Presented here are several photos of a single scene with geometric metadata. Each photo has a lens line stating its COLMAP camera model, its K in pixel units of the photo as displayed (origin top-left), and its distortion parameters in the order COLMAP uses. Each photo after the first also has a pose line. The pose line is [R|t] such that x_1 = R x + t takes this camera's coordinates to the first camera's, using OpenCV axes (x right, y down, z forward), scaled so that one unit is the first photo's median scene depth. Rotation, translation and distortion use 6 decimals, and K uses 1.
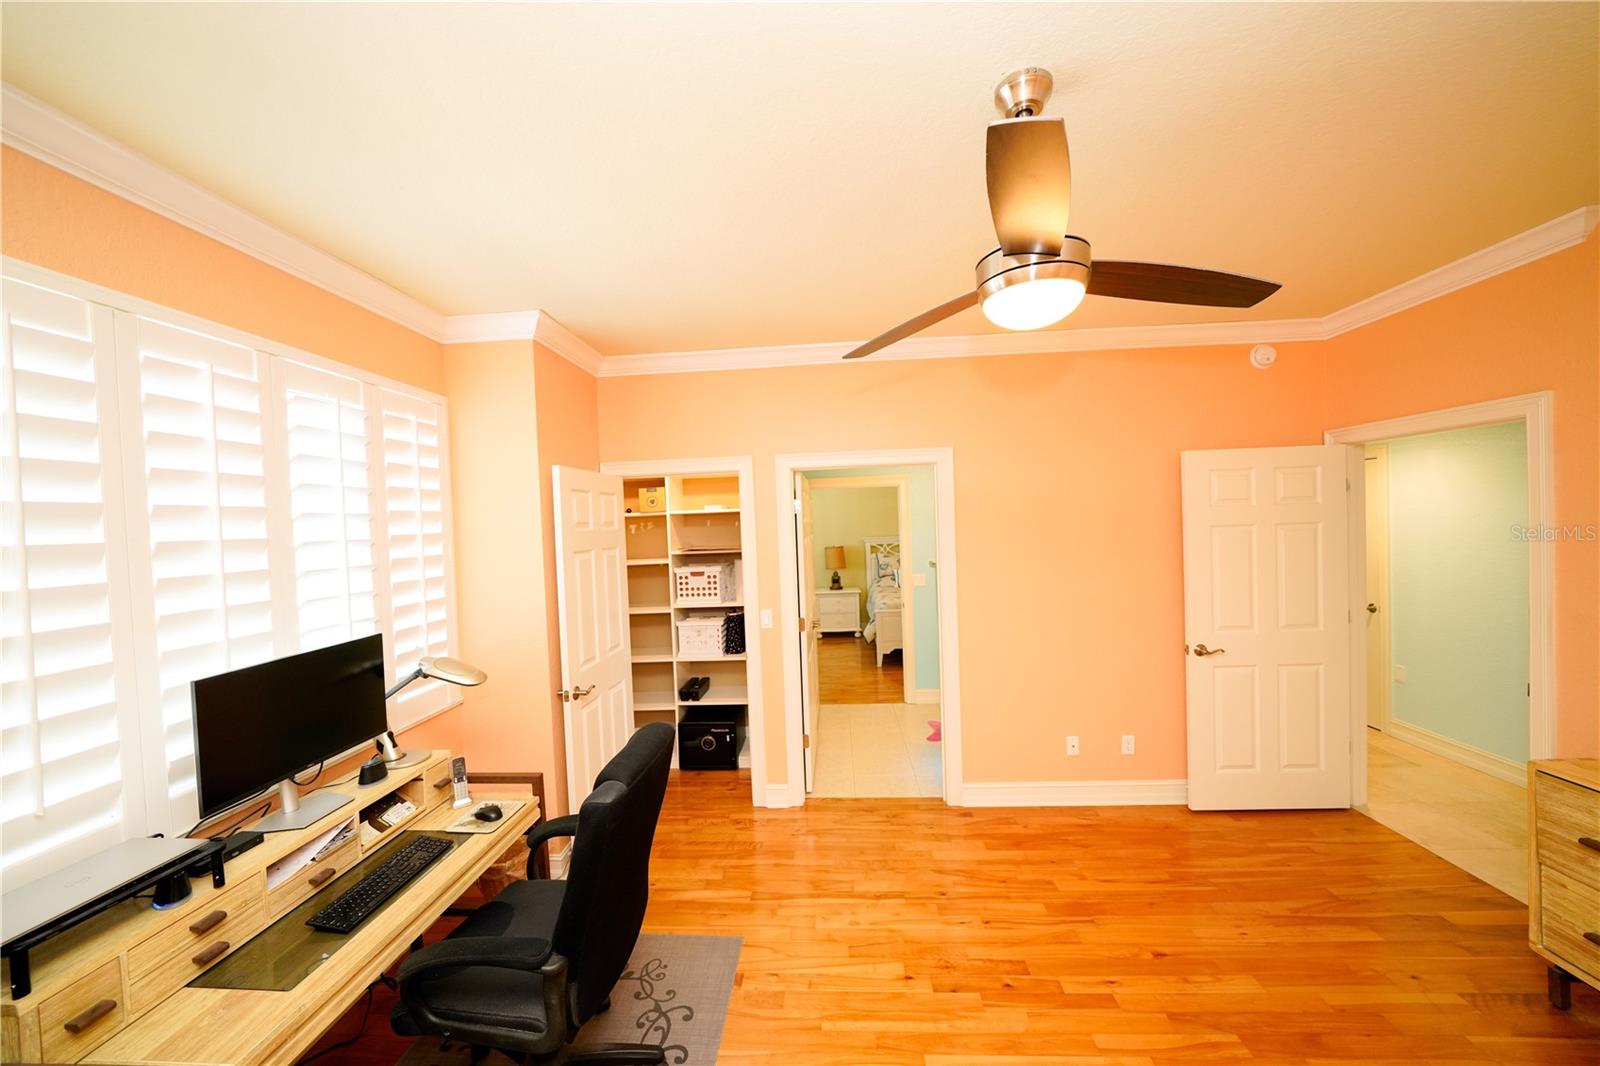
lens RADIAL K [[571.9, 0, 800.0], [0, 571.9, 533.0], [0, 0, 1]] dist [-0.030216, 0.005481]
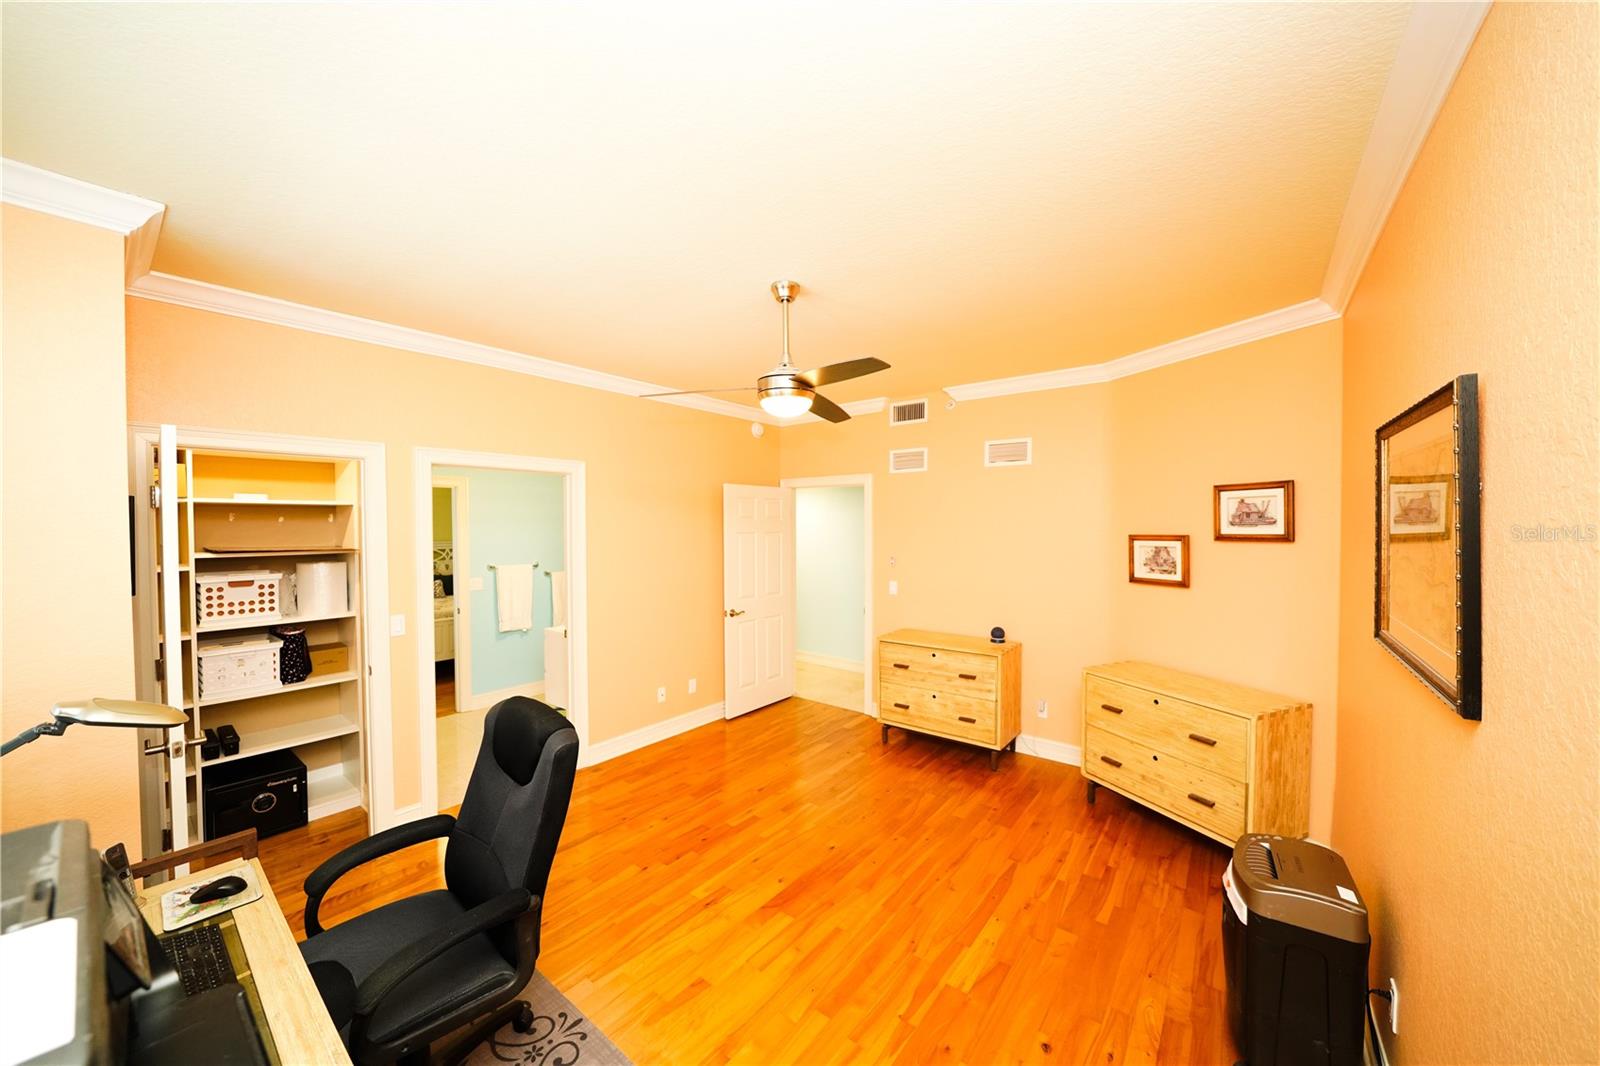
lens RADIAL K [[571.9, 0, 800.0], [0, 571.9, 533.0], [0, 0, 1]] dist [-0.030216, 0.005481]
pose [[0.561571, 0.021354, 0.827153, -0.376592], [-0.001336, 0.999689, -0.024902, 0.022033], [-0.827427, 0.012879, 0.561425, -0.025937]]
